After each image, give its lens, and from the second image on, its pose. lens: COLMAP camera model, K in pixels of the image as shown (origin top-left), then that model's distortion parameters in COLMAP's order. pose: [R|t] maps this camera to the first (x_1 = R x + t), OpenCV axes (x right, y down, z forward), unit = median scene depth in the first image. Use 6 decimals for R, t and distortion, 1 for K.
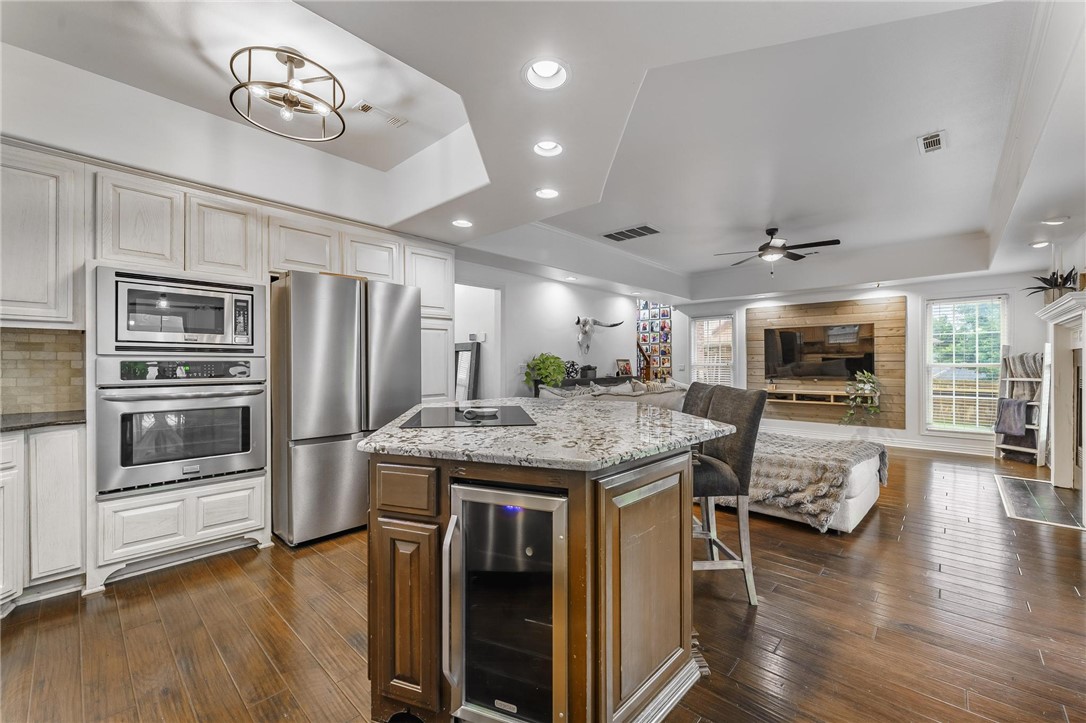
lens RADIAL K [[440.4, 0, 542.2], [0, 440.4, 363.8], [0, 0, 1]] dist [0.006729, -0.000069]
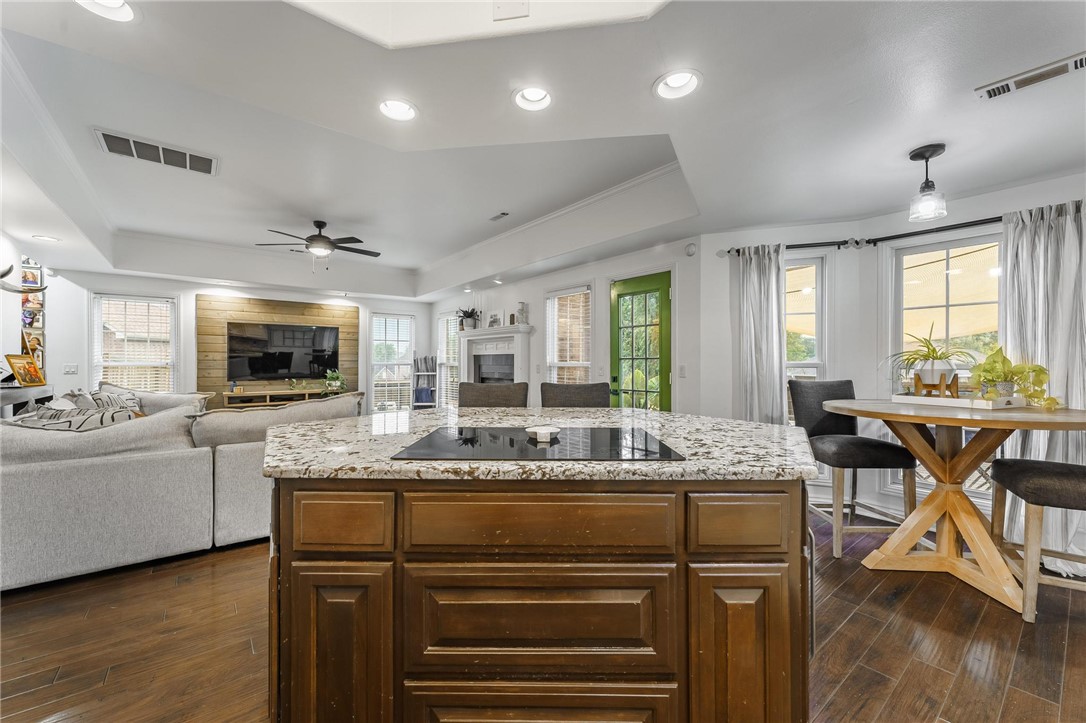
lens RADIAL K [[440.4, 0, 549.1], [0, 440.4, 362.3], [0, 0, 1]] dist [0.006729, -0.000069]
pose [[0.142174, 0.002234, 0.989839, -0.328067], [0.000699, 0.999997, -0.002357, 0.001048], [-0.989842, 0.001027, 0.142172, 0.352369]]
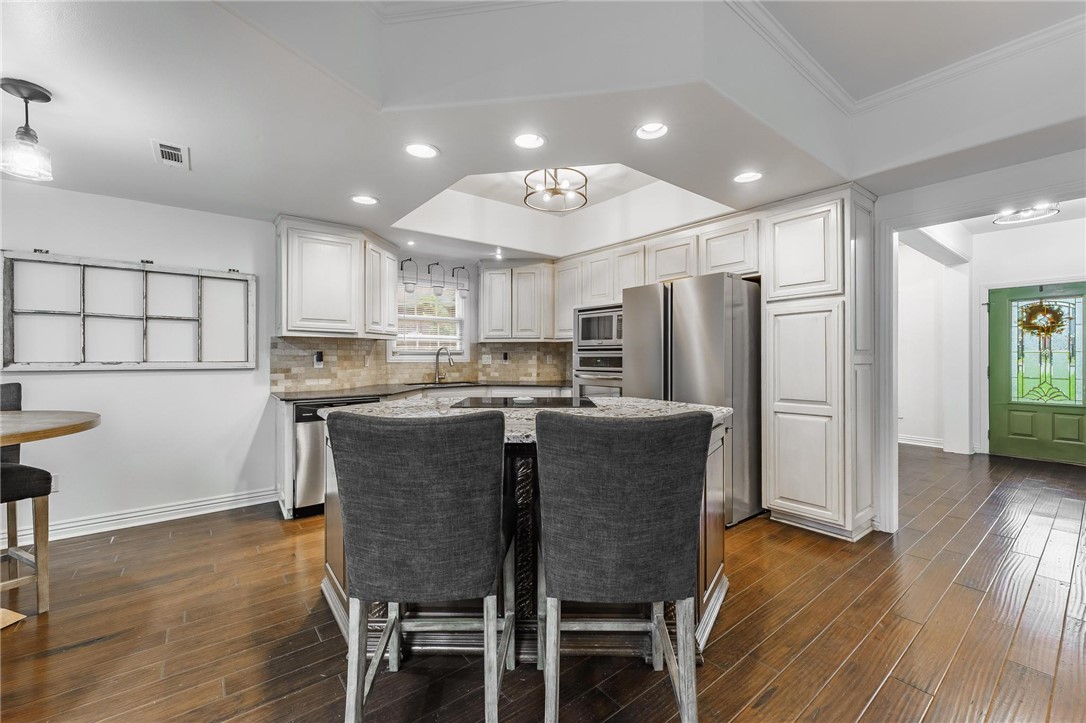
lens RADIAL K [[440.4, 0, 545.0], [0, 440.4, 359.2], [0, 0, 1]] dist [0.006729, -0.000069]
pose [[-0.154998, 0.005218, -0.987901, 0.406176], [-0.001101, 0.999985, 0.005455, -0.002218], [0.987914, 0.001933, -0.154990, 0.491453]]
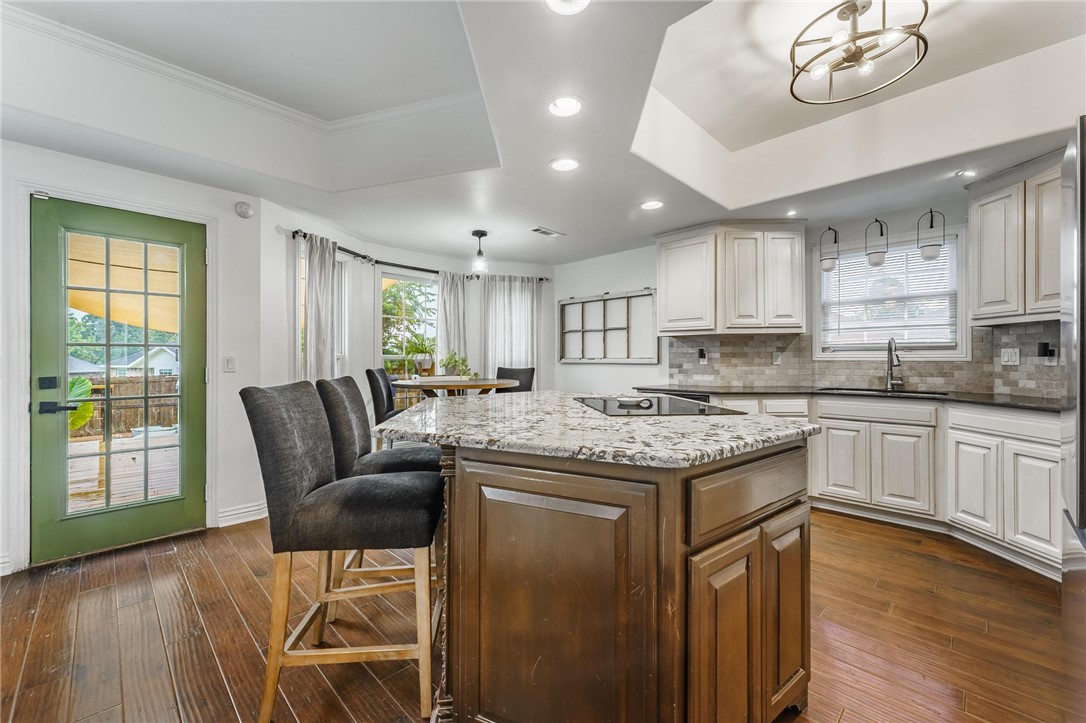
lens RADIAL K [[440.4, 0, 548.1], [0, 440.4, 357.9], [0, 0, 1]] dist [0.006729, -0.000069]
pose [[-0.999519, 0.000299, 0.030996, 0.009256], [0.000174, 0.999992, -0.004032, 0.008056], [-0.030997, -0.004025, -0.999511, 0.778408]]
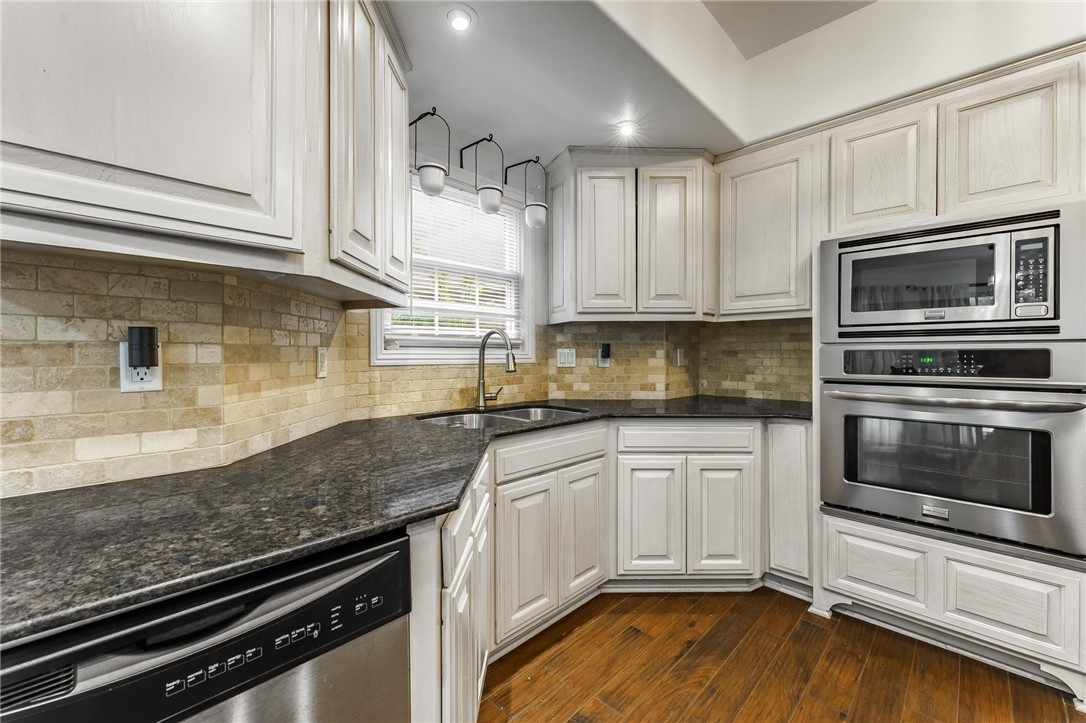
lens RADIAL K [[440.4, 0, 546.2], [0, 440.4, 353.9], [0, 0, 1]] dist [0.006729, -0.000069]
pose [[-0.028935, -0.001095, -0.999581, -0.050267], [-0.000269, 0.999999, -0.001088, 0.000649], [0.999581, 0.000237, -0.028936, 0.201839]]
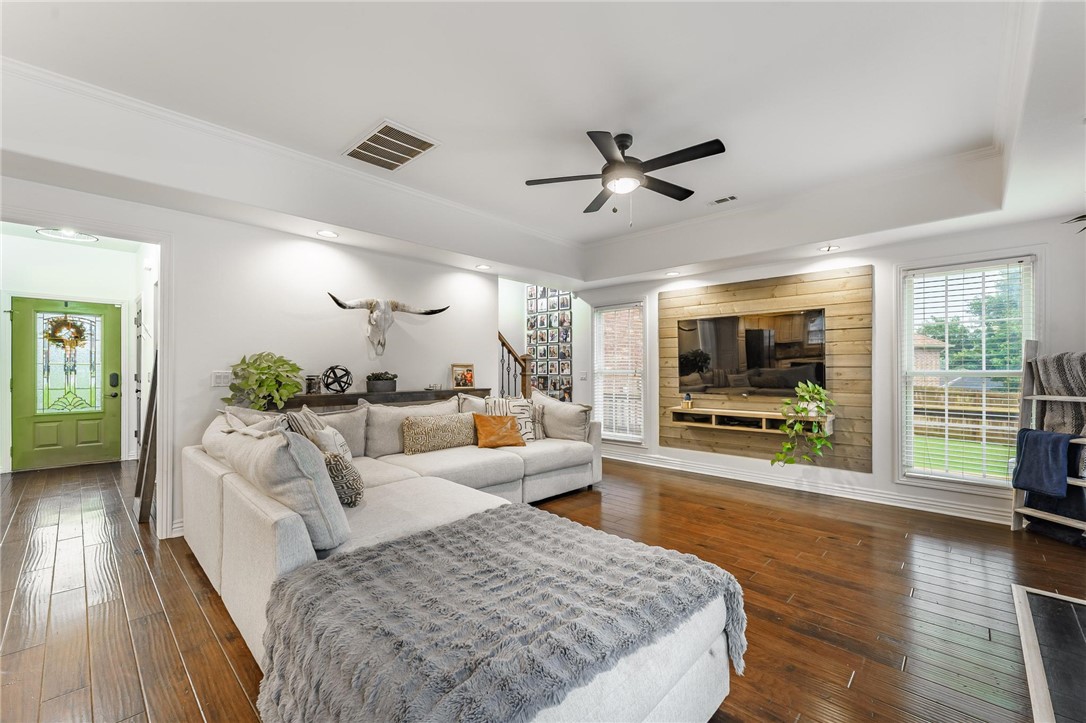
lens RADIAL K [[440.4, 0, 550.4], [0, 440.4, 368.6], [0, 0, 1]] dist [0.006729, -0.000069]
pose [[0.999954, 0.001128, -0.009475, 0.408028], [-0.001155, 0.999995, -0.002809, -0.001433], [0.009472, 0.002819, 0.999951, 0.400489]]
